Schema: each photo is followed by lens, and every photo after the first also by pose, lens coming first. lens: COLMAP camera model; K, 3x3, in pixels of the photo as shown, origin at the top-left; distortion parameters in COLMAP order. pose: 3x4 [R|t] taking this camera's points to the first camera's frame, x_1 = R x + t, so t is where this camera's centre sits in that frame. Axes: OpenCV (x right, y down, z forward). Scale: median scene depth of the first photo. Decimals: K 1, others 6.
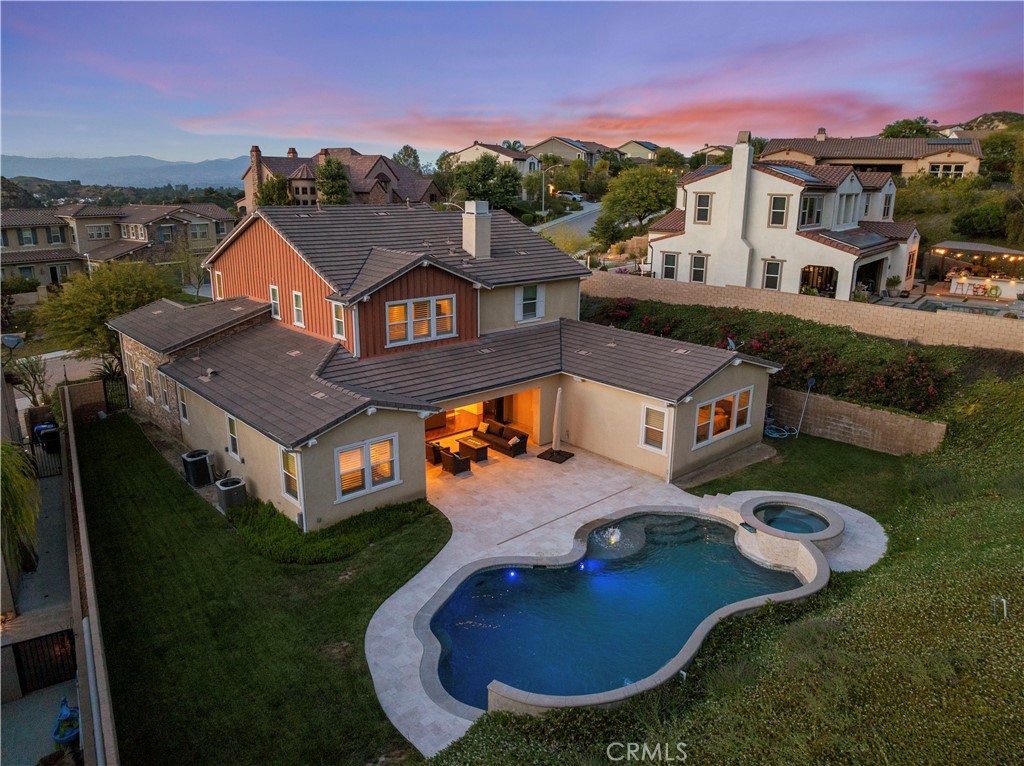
lens RADIAL K [[721.3, 0, 512.0], [0, 721.3, 383.0], [0, 0, 1]] dist [-0.029871, 0.000076]
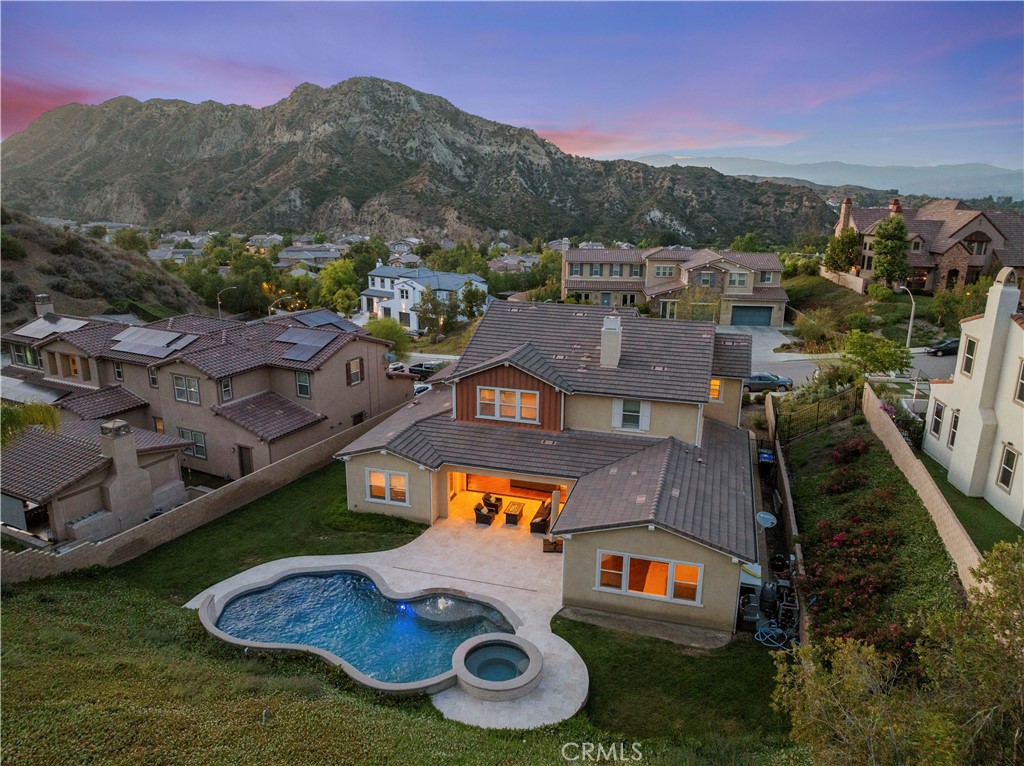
lens RADIAL K [[722.2, 0, 512.0], [0, 722.2, 383.0], [0, 0, 1]] dist [-0.038881, 0.000690]
pose [[0.518572, 0.228089, -0.824050, 0.898967], [-0.236124, 0.964486, 0.118368, -0.266920], [0.821784, 0.133196, 0.554013, 0.259747]]
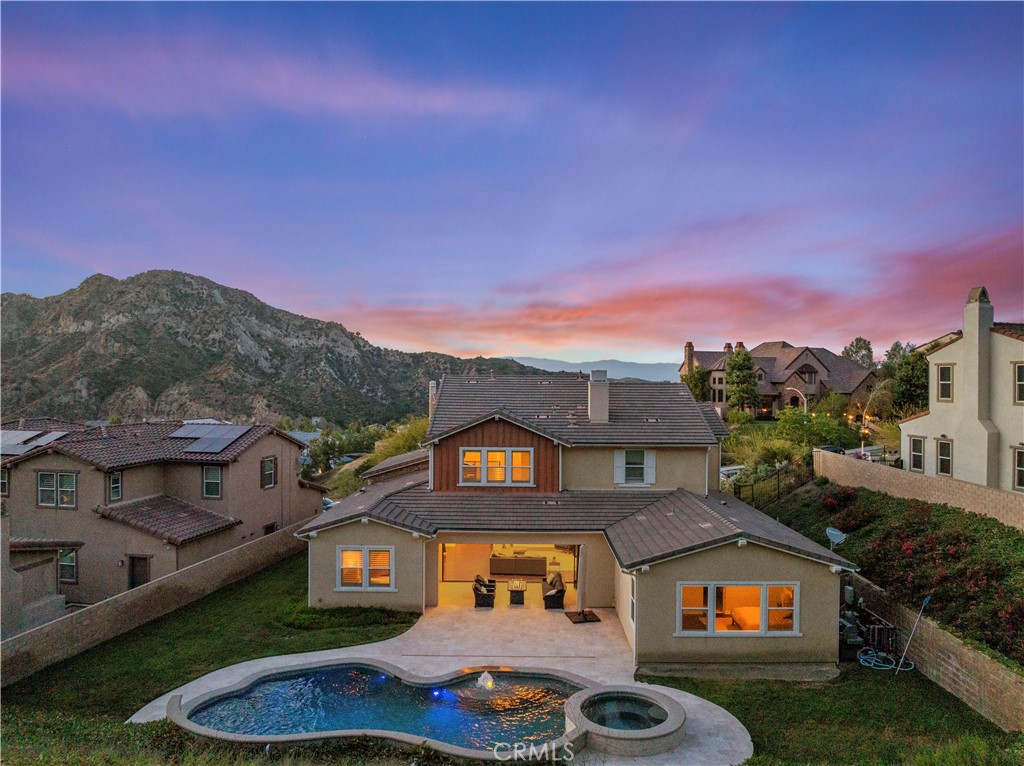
lens RADIAL K [[722.2, 0, 512.0], [0, 722.2, 383.0], [0, 0, 1]] dist [-0.038881, 0.000690]
pose [[0.728443, -0.001966, -0.685104, 0.641565], [-0.184177, 0.962622, -0.198590, 0.007105], [0.659886, 0.270842, 0.700853, 0.167553]]
